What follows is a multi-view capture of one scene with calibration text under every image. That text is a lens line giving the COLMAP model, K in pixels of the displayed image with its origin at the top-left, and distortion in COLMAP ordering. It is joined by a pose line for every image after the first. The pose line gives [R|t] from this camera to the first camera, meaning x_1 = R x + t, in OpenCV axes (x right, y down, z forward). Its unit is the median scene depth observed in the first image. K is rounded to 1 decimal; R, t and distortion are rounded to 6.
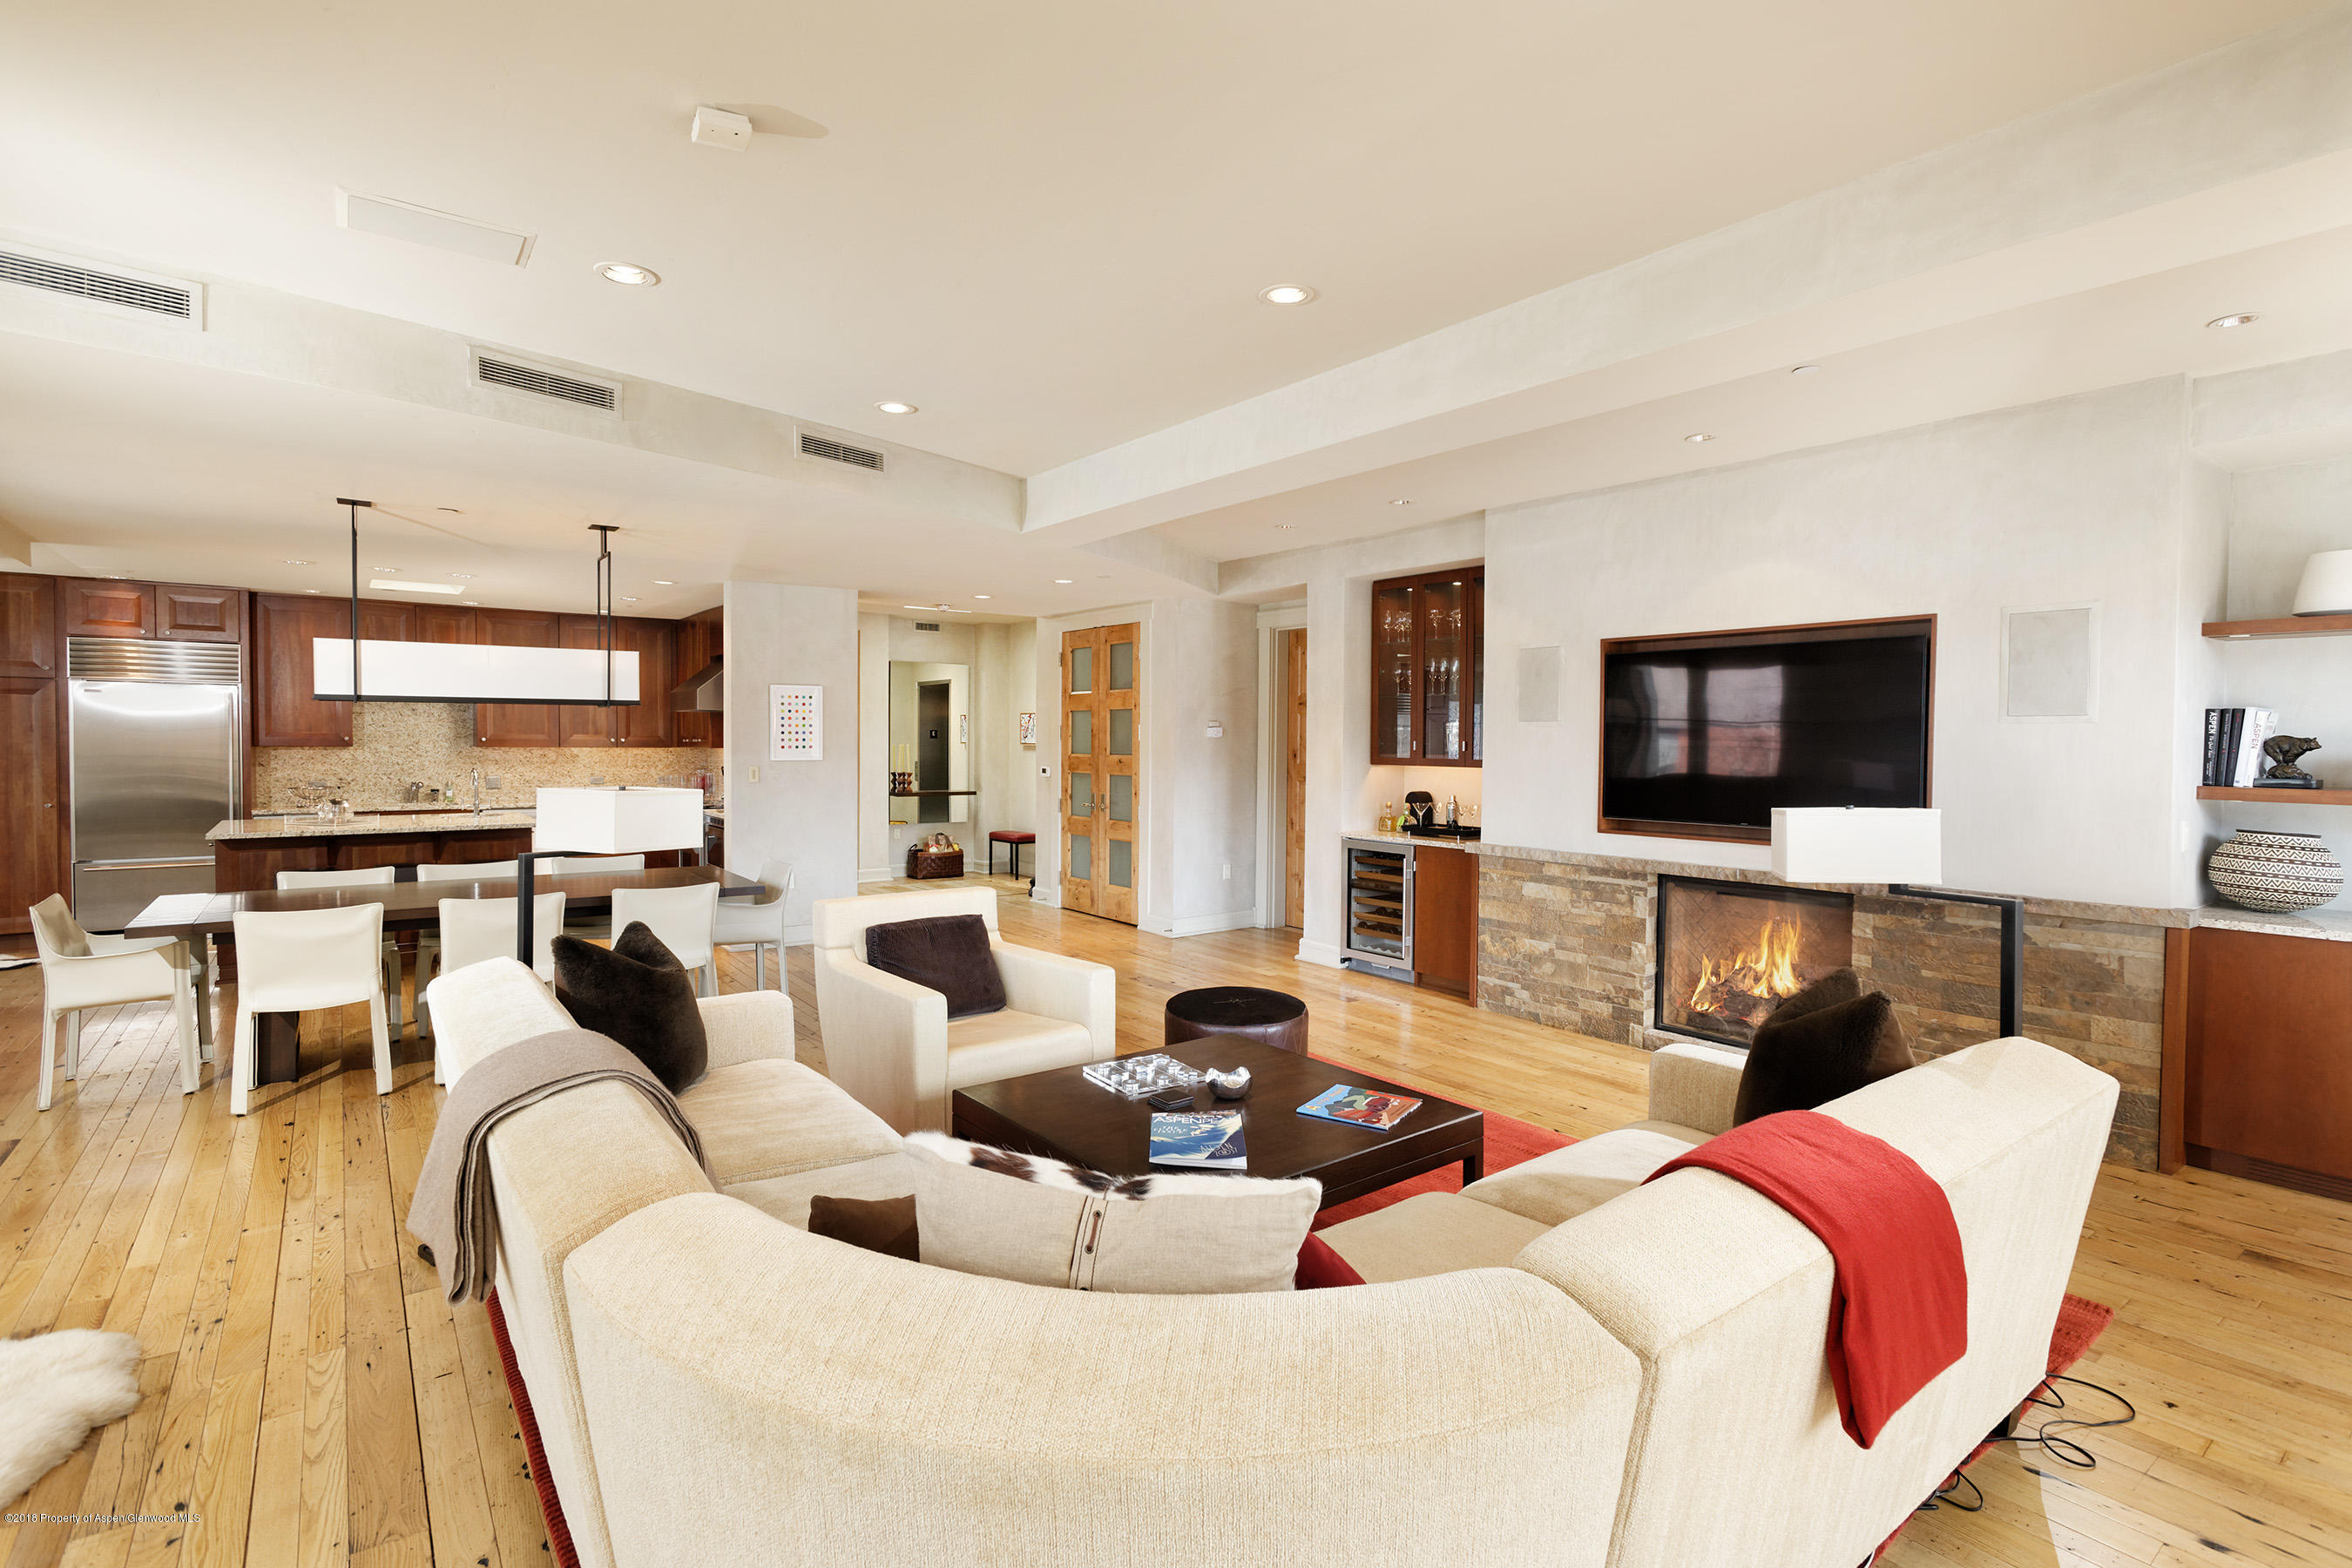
lens RADIAL K [[1161.6, 0, 1175.8], [0, 1161.6, 772.8], [0, 0, 1]] dist [-0.000876, -0.000280]
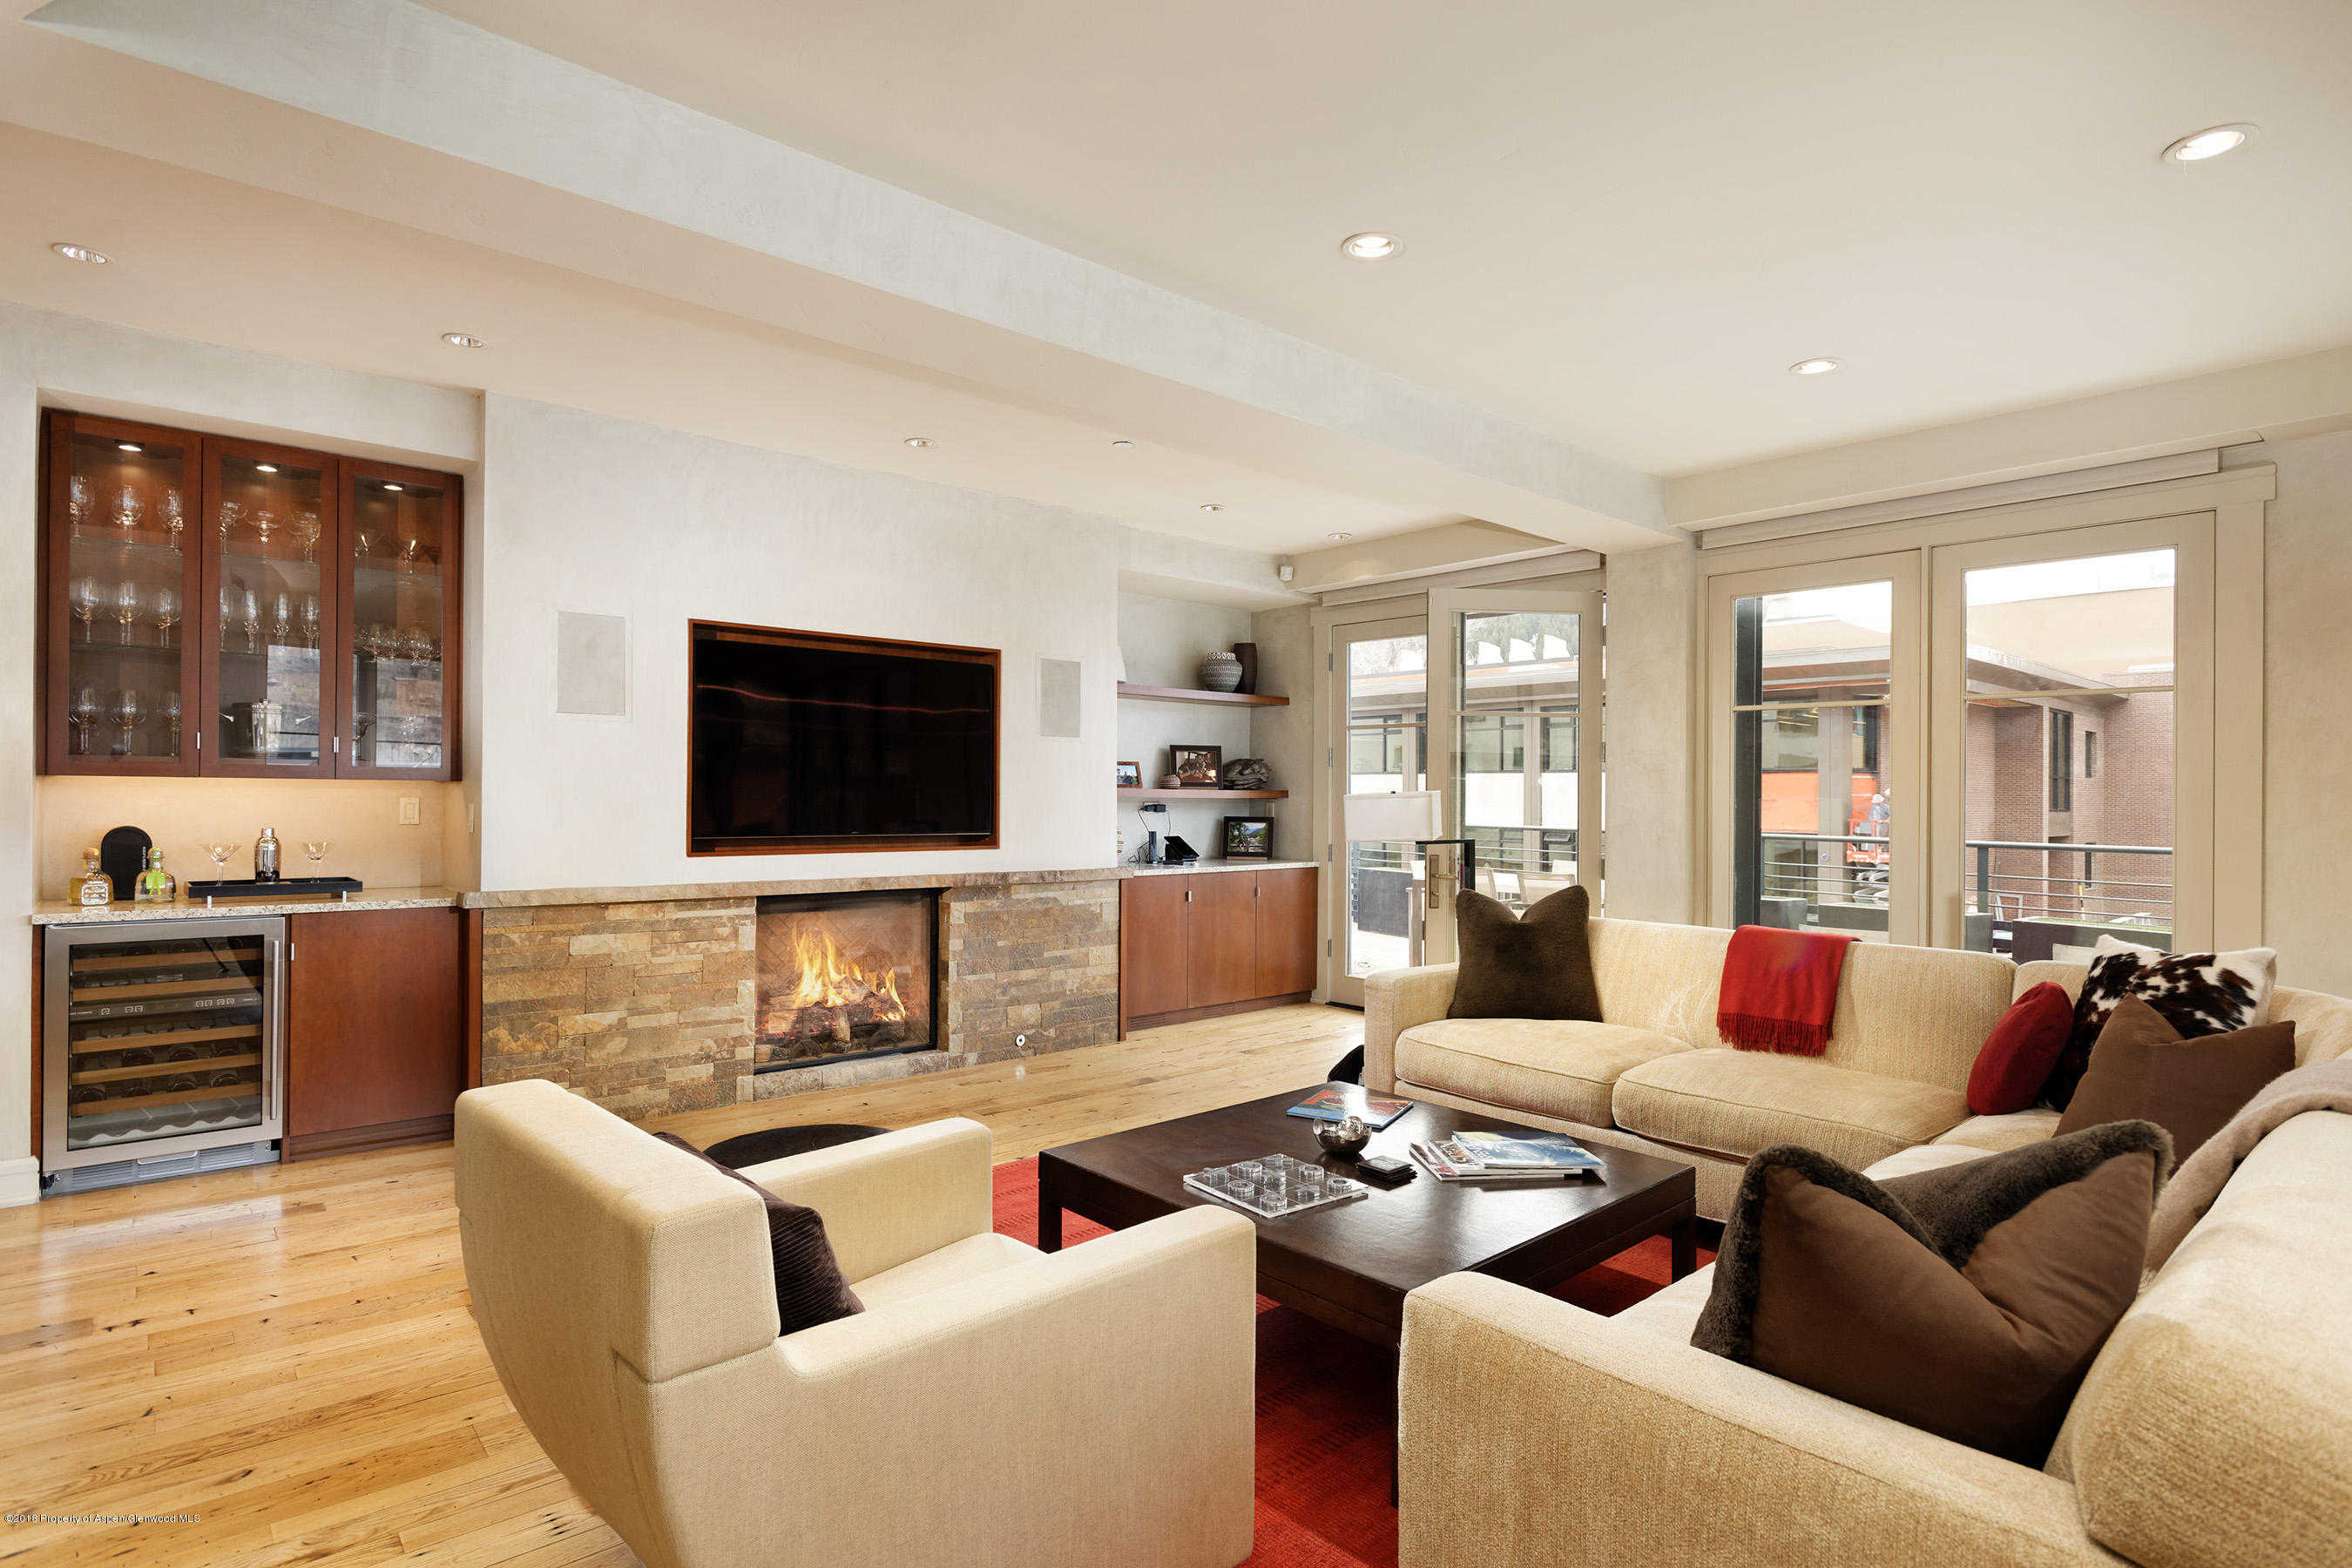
lens RADIAL K [[1220.5, 0, 1184.7], [0, 1220.5, 794.4], [0, 0, 1]] dist [-0.000108, -0.000127]
pose [[-0.105064, -0.002008, 0.994463, -0.499909], [0.018805, 0.999815, 0.004006, 0.011135], [-0.994288, 0.019121, -0.105007, 0.723052]]
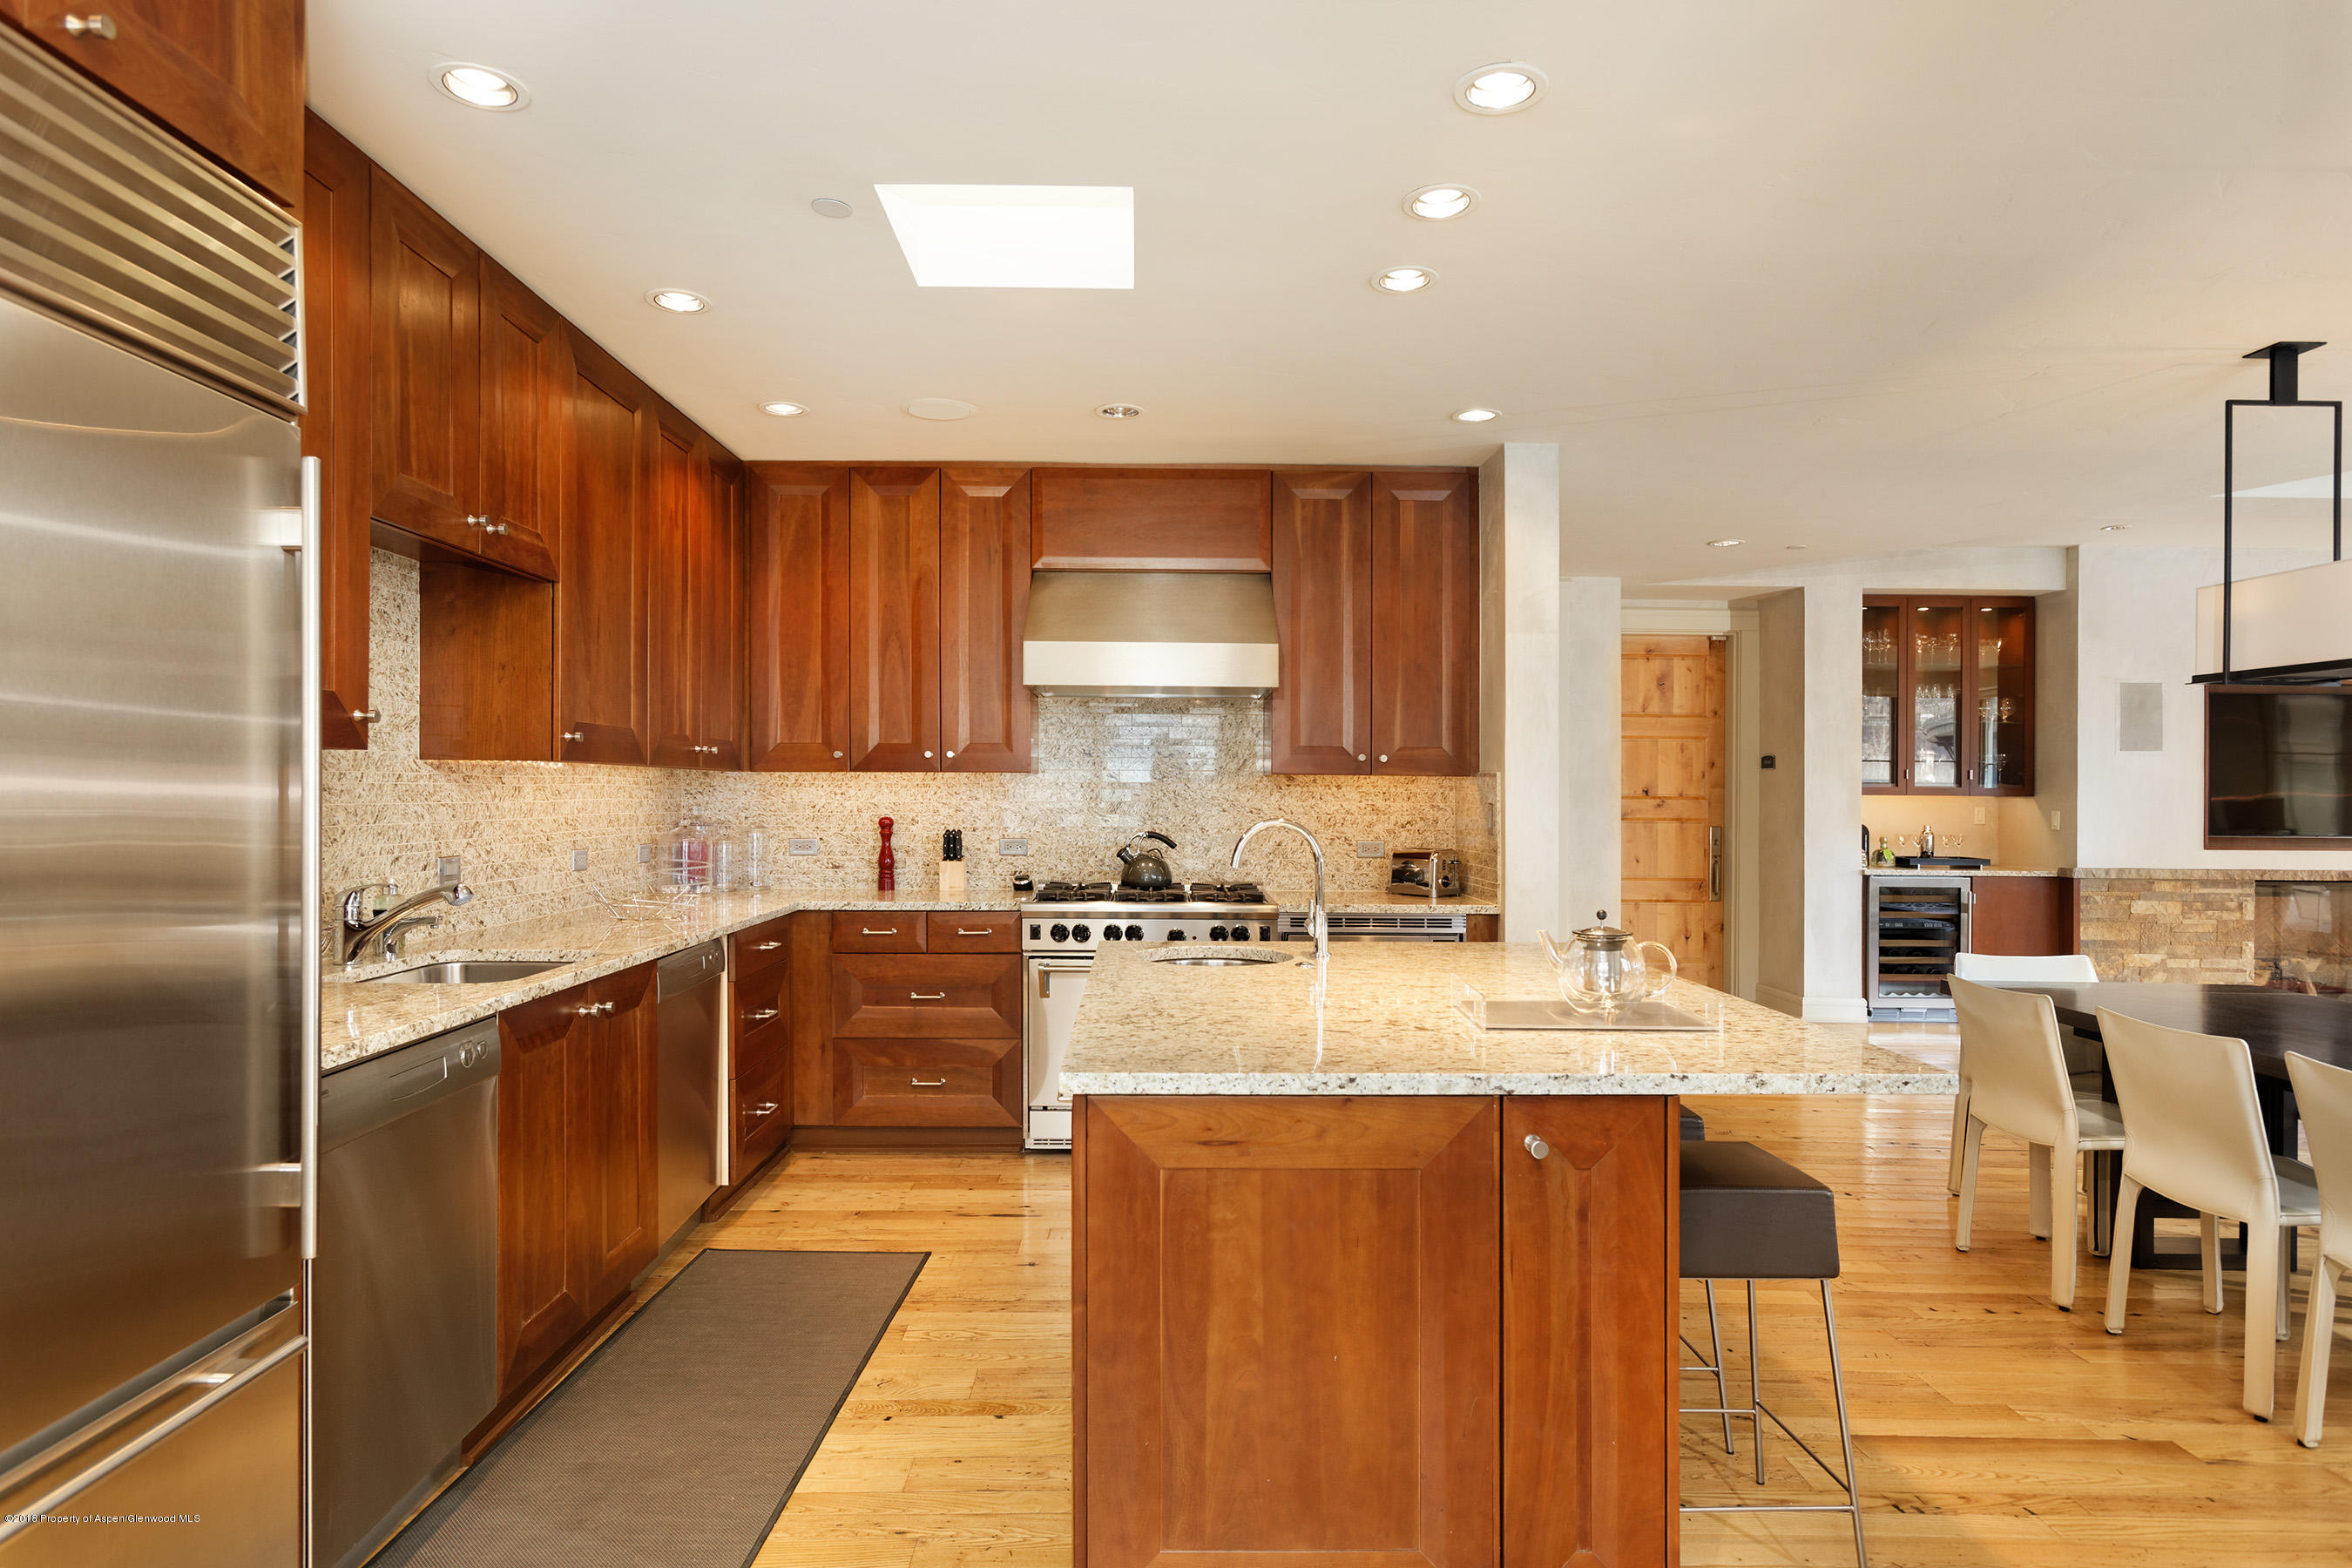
lens RADIAL K [[1365.3, 0, 1185.6], [0, 1365.3, 785.2], [0, 0, 1]] dist [-0.003095, -0.000547]
pose [[0.570450, -0.001068, 0.821331, -1.255757], [0.018075, 0.999773, -0.011255, -0.013894], [-0.821133, 0.021266, 0.570340, 1.026265]]
